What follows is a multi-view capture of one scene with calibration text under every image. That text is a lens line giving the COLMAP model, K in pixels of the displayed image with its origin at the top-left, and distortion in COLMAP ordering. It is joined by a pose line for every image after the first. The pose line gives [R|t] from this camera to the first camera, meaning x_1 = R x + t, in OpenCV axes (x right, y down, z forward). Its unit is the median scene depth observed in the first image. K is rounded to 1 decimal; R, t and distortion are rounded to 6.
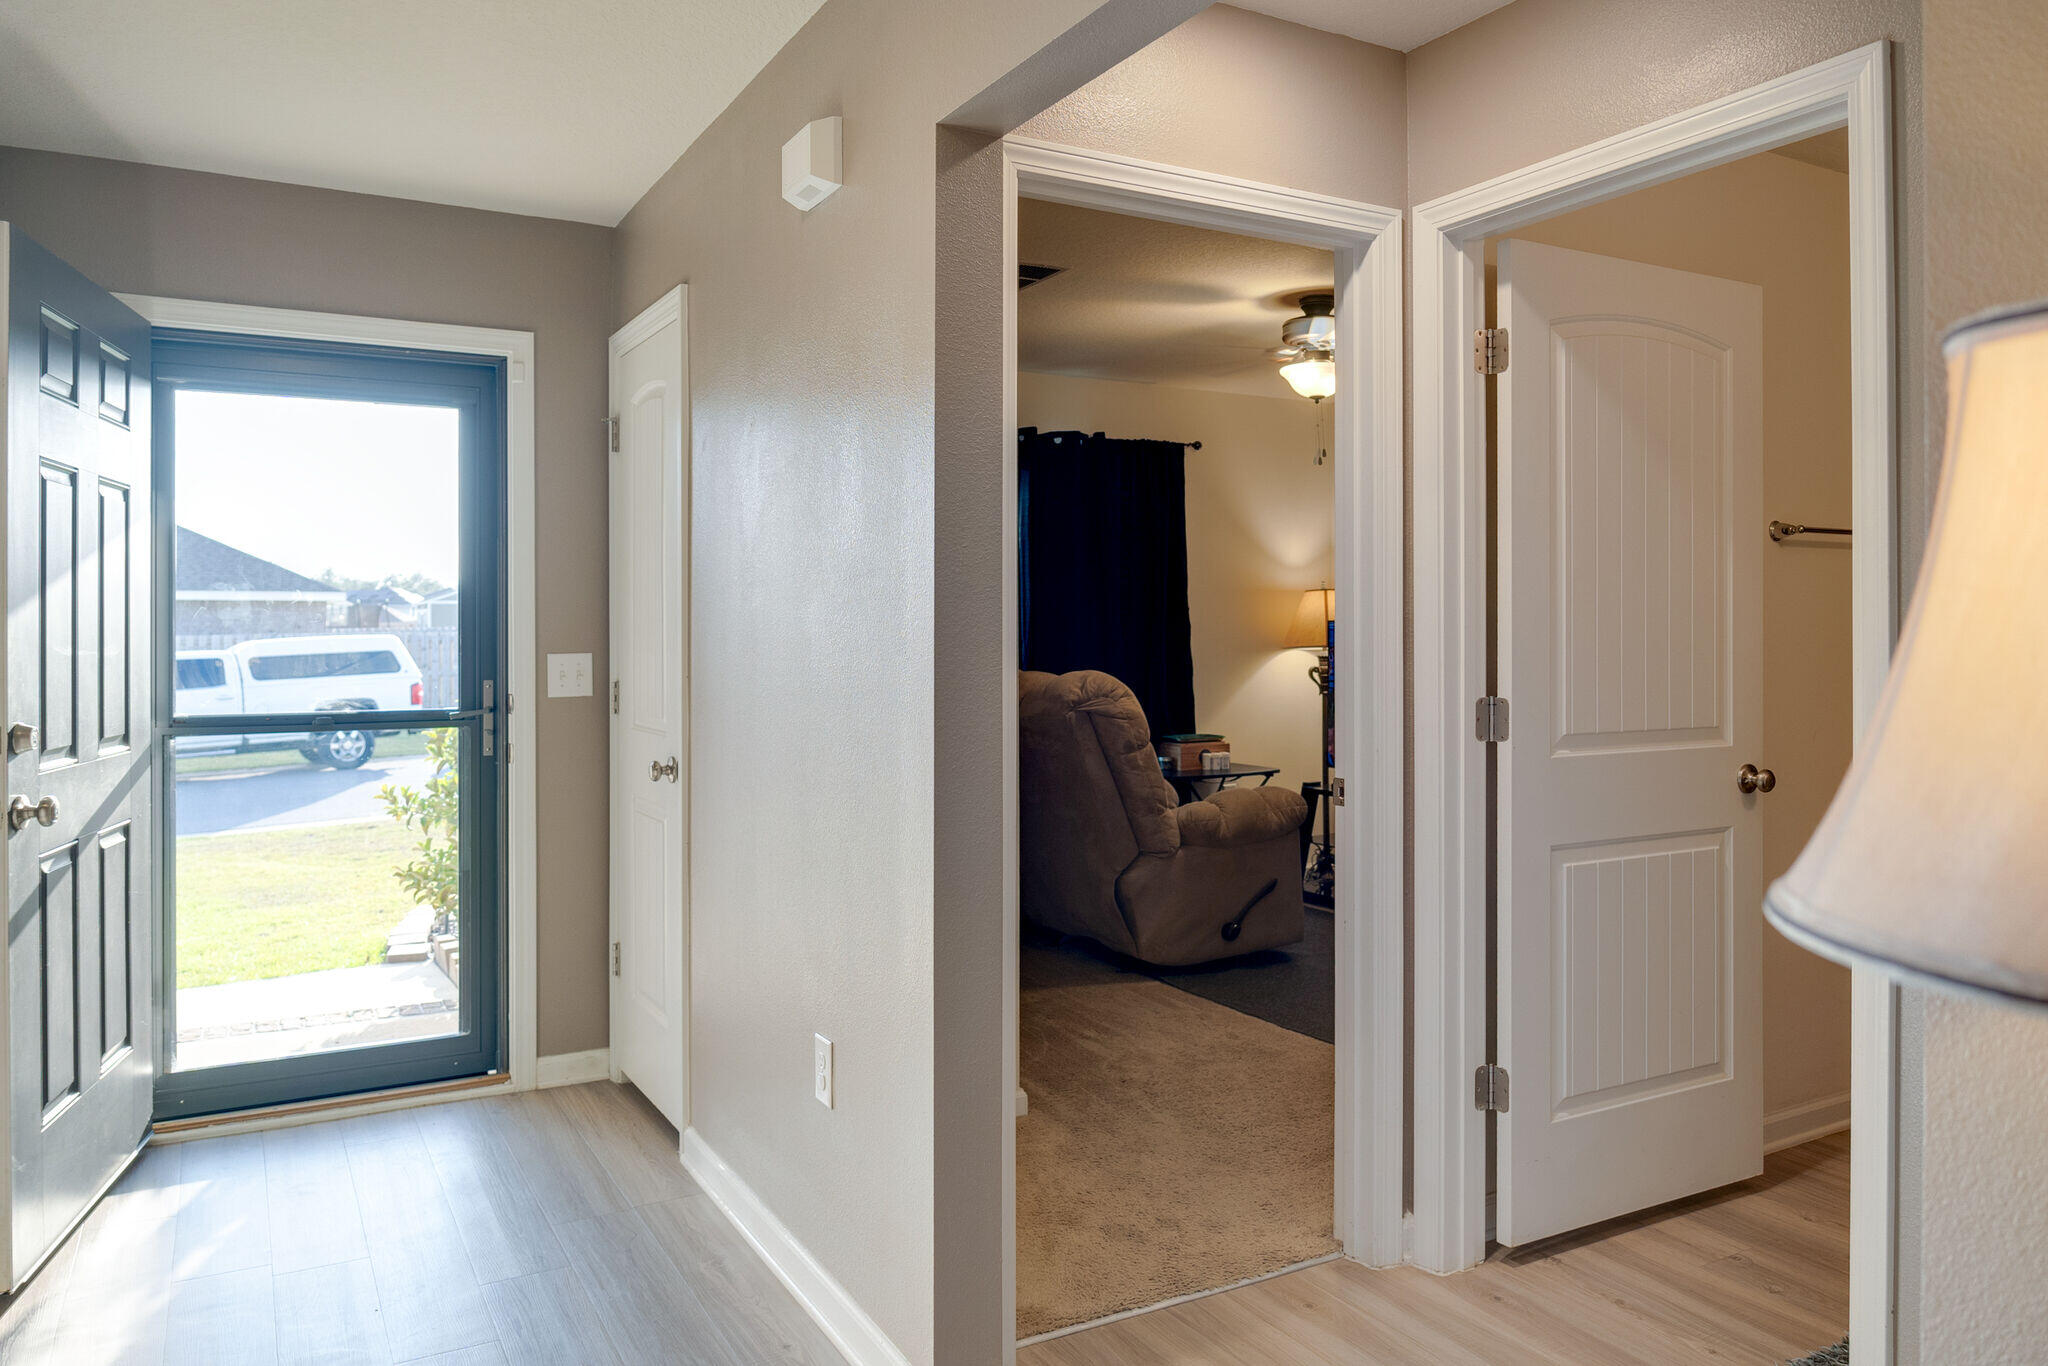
lens RADIAL K [[1423.3, 0, 1019.0], [0, 1423.3, 609.0], [0, 0, 1]] dist [-0.004988, -0.001983]
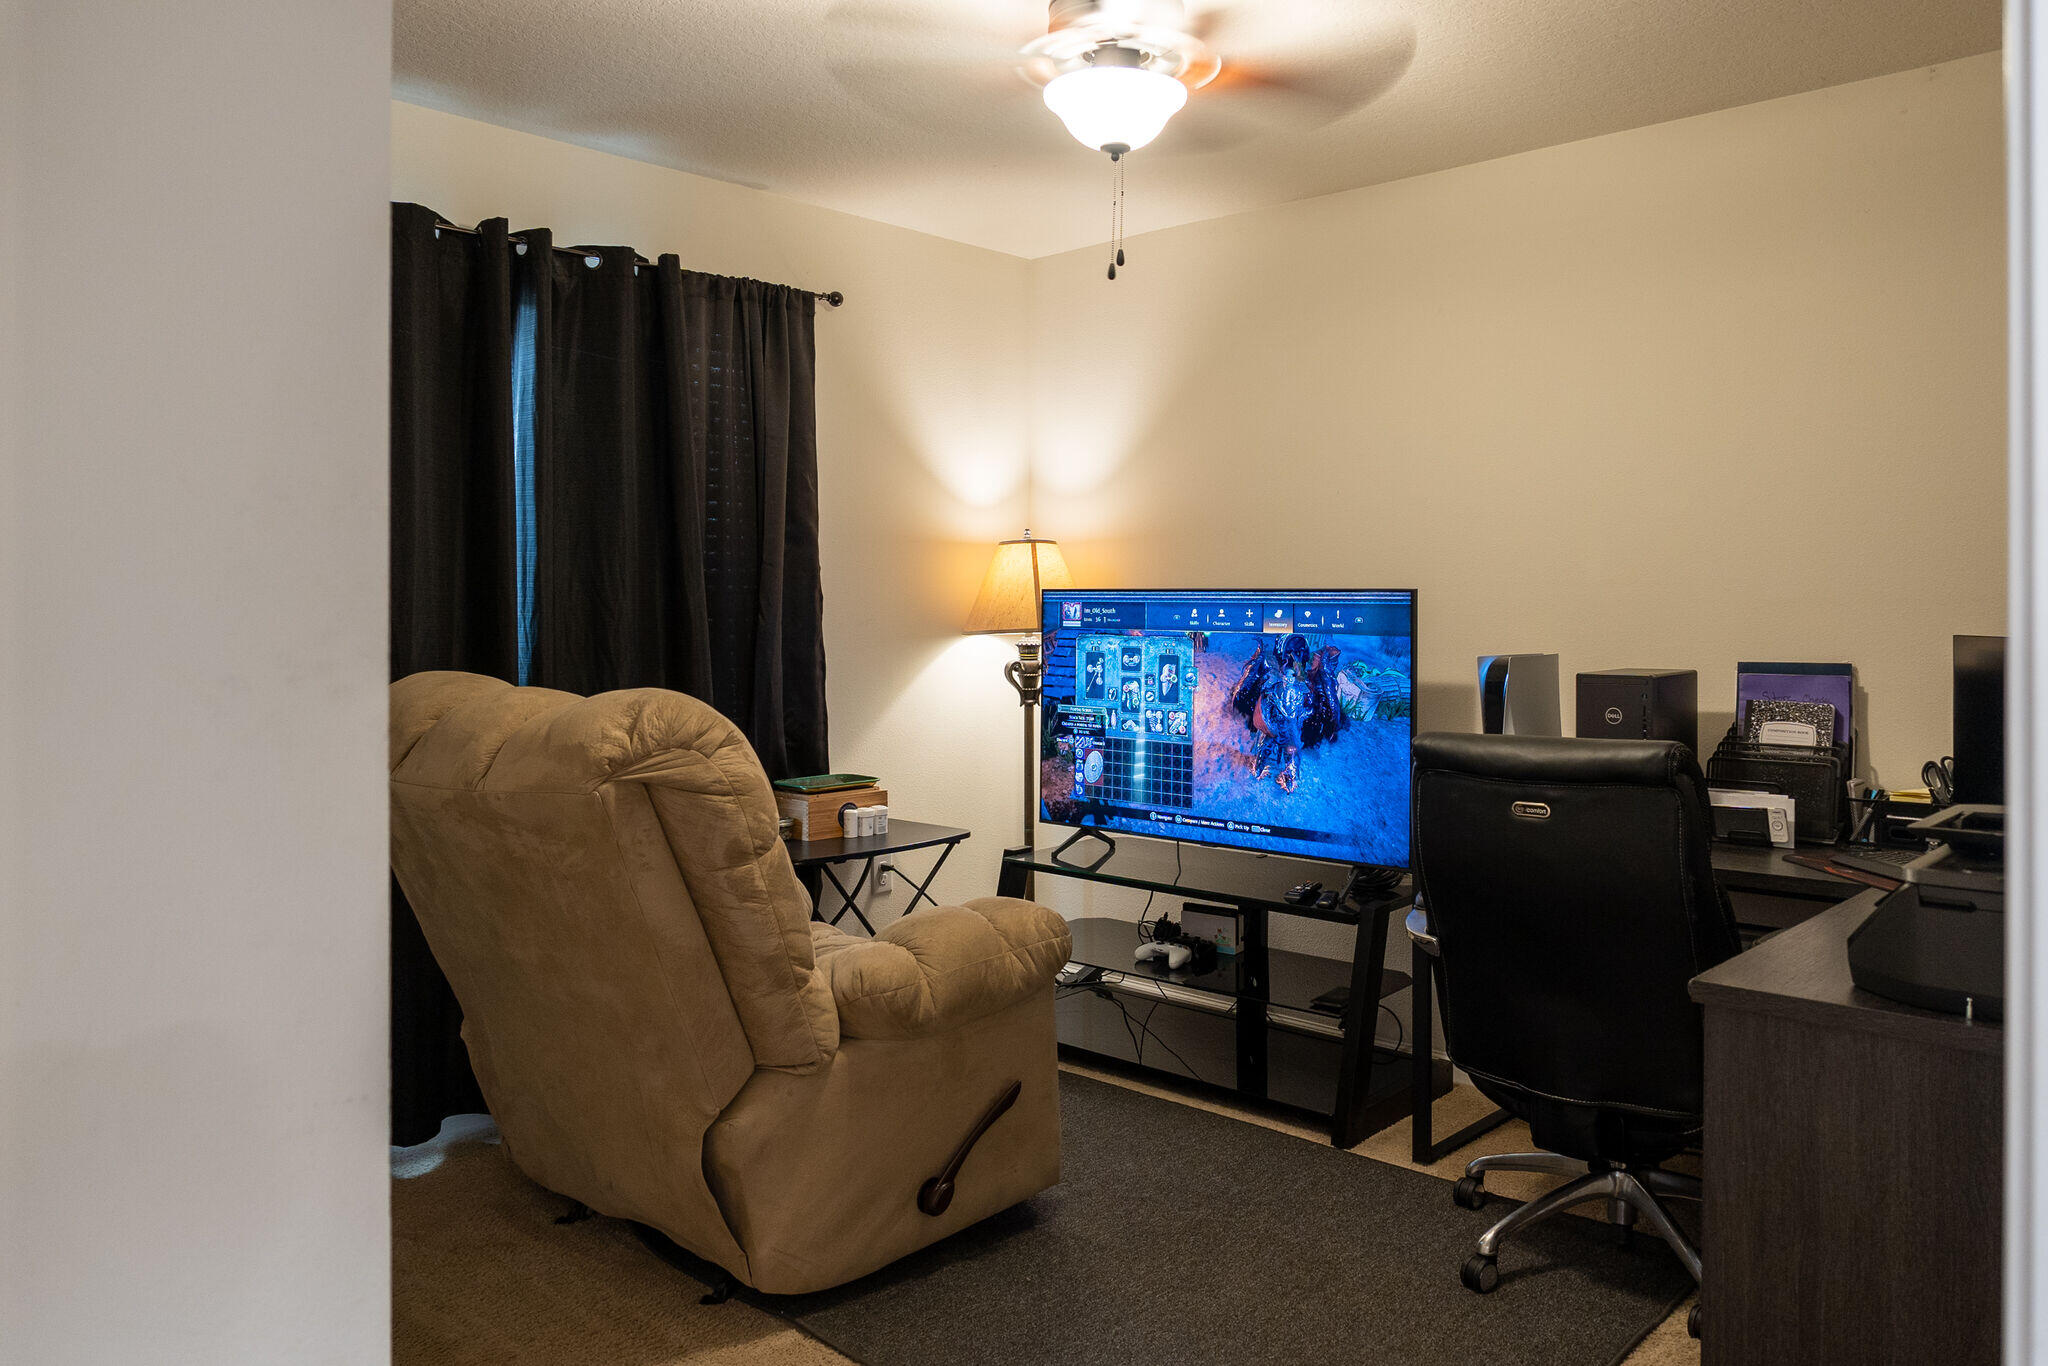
lens RADIAL K [[1449.6, 0, 1025.0], [0, 1449.6, 590.1], [0, 0, 1]] dist [0.006527, 0.000614]
pose [[0.955204, 0.002352, 0.295938, 0.026482], [-0.002953, 0.999994, 0.001583, 0.009634], [-0.295932, -0.002386, 0.955206, 0.508741]]
